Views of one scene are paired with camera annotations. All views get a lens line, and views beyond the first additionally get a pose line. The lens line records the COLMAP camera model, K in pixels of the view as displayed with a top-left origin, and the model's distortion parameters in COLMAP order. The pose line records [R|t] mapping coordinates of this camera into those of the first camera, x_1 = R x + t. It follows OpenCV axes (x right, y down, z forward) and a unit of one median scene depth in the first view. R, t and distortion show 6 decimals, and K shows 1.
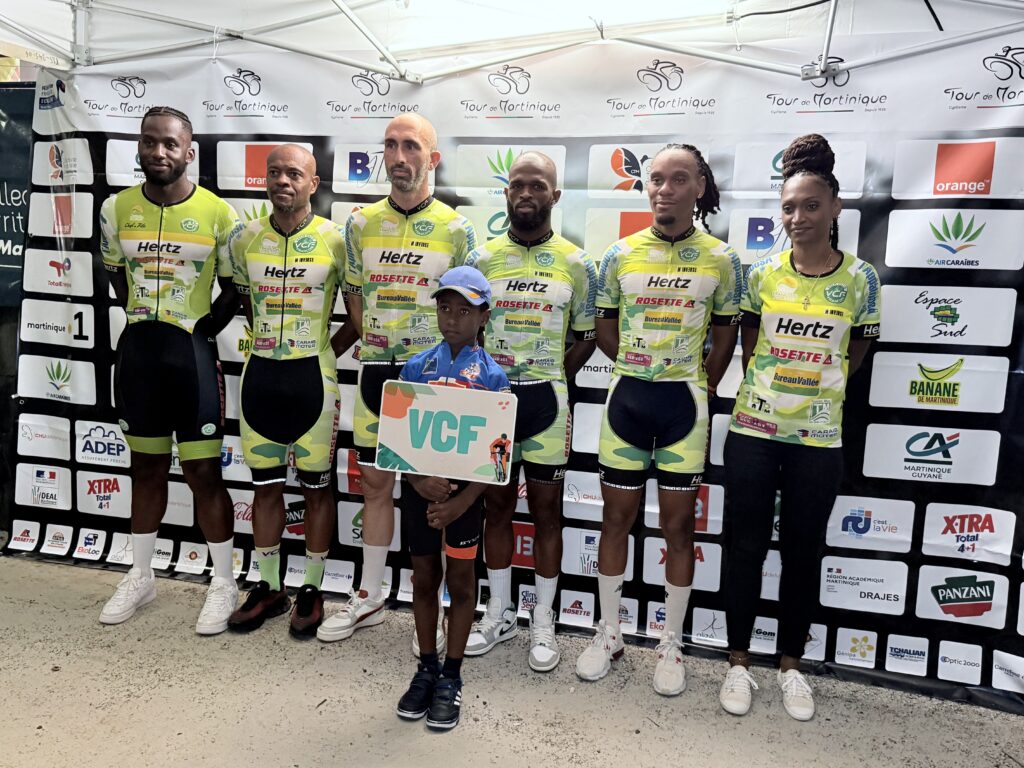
lens RADIAL K [[866.5, 0, 511.5], [0, 866.5, 393.2], [0, 0, 1]] dist [0.017640, -0.041023]
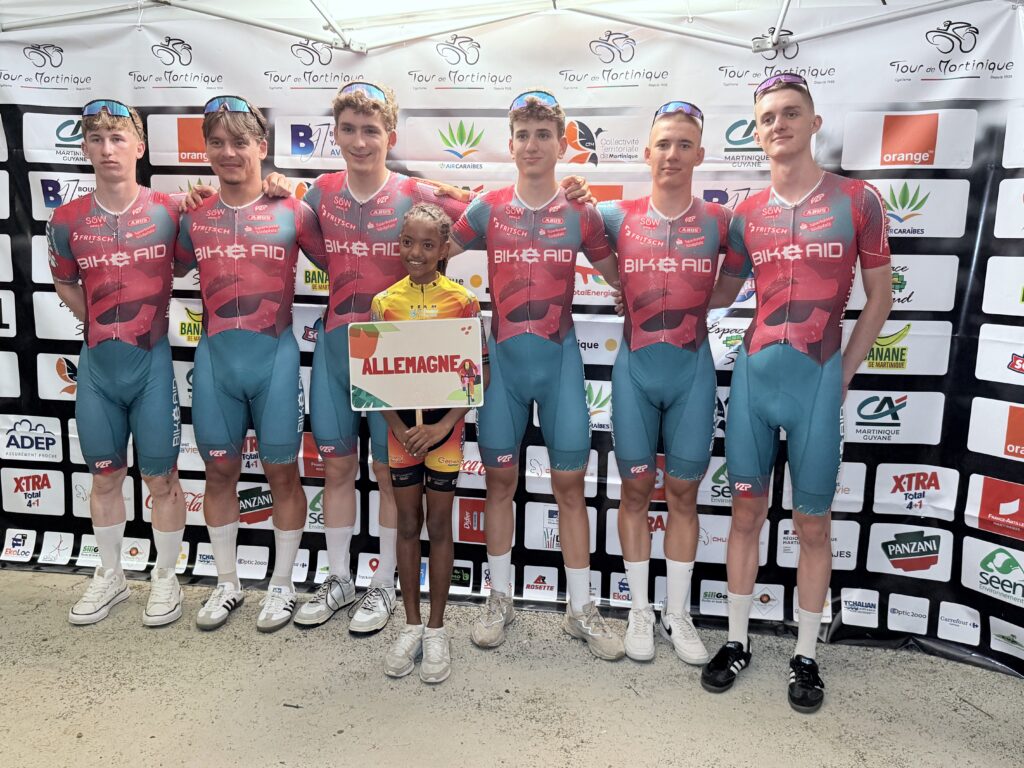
lens RADIAL K [[866.5, 0, 504.8], [0, 866.5, 389.3], [0, 0, 1]] dist [0.017640, -0.041023]
pose [[0.993919, -0.034326, 0.104631, -0.068055], [0.031671, 0.999135, 0.026934, -0.004570], [-0.105465, -0.023456, 0.994146, 0.014746]]
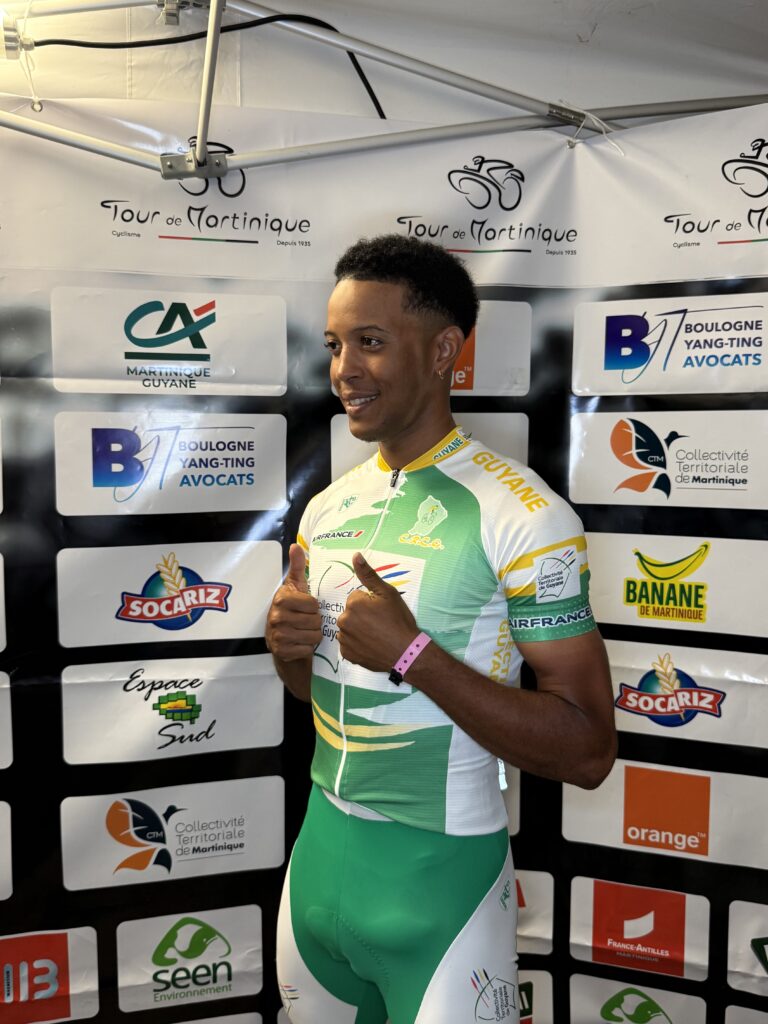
lens RADIAL K [[866.5, 0, 370.4], [0, 866.5, 504.1], [0, 0, 1]] dist [0.017640, -0.041023]
pose [[0.844954, -0.073743, 0.529731, 0.134963], [0.109167, 0.993377, -0.035843, -0.119514], [-0.523580, 0.088115, 0.847408, 0.466327]]
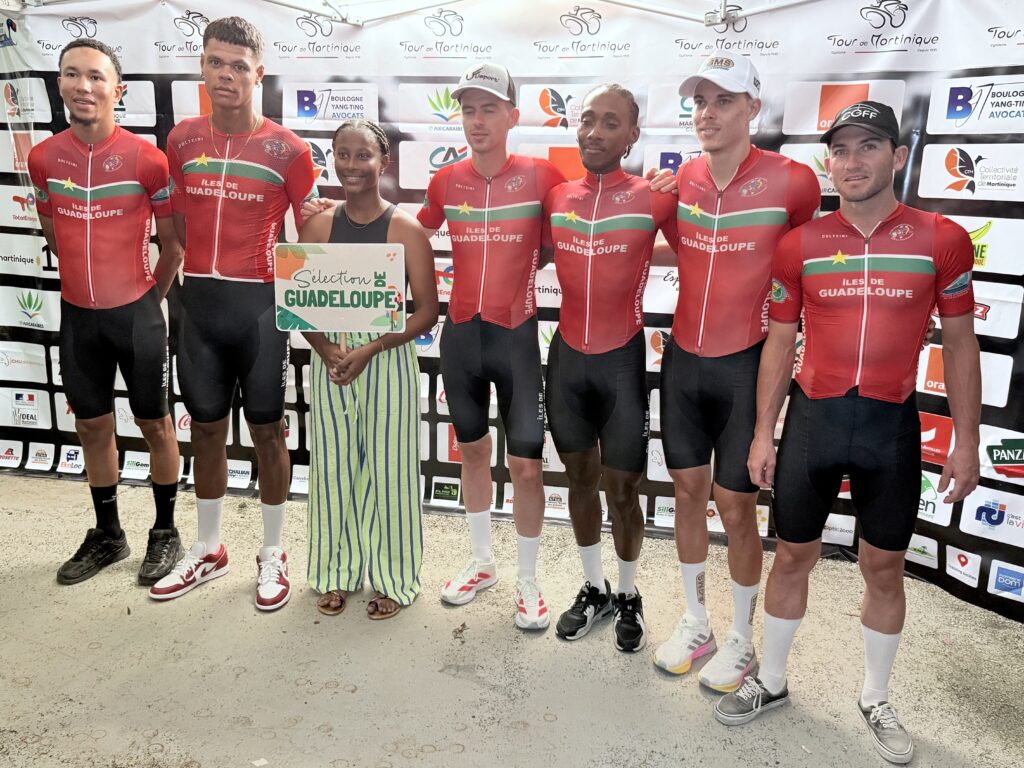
lens RADIAL K [[866.5, 0, 513.0], [0, 866.5, 392.0], [0, 0, 1]] dist [0.017640, -0.041023]
pose [[0.997660, -0.030482, 0.061195, 0.003376], [0.023977, 0.994250, 0.104363, -0.013409], [-0.064024, -0.102652, 0.992655, -0.136533]]
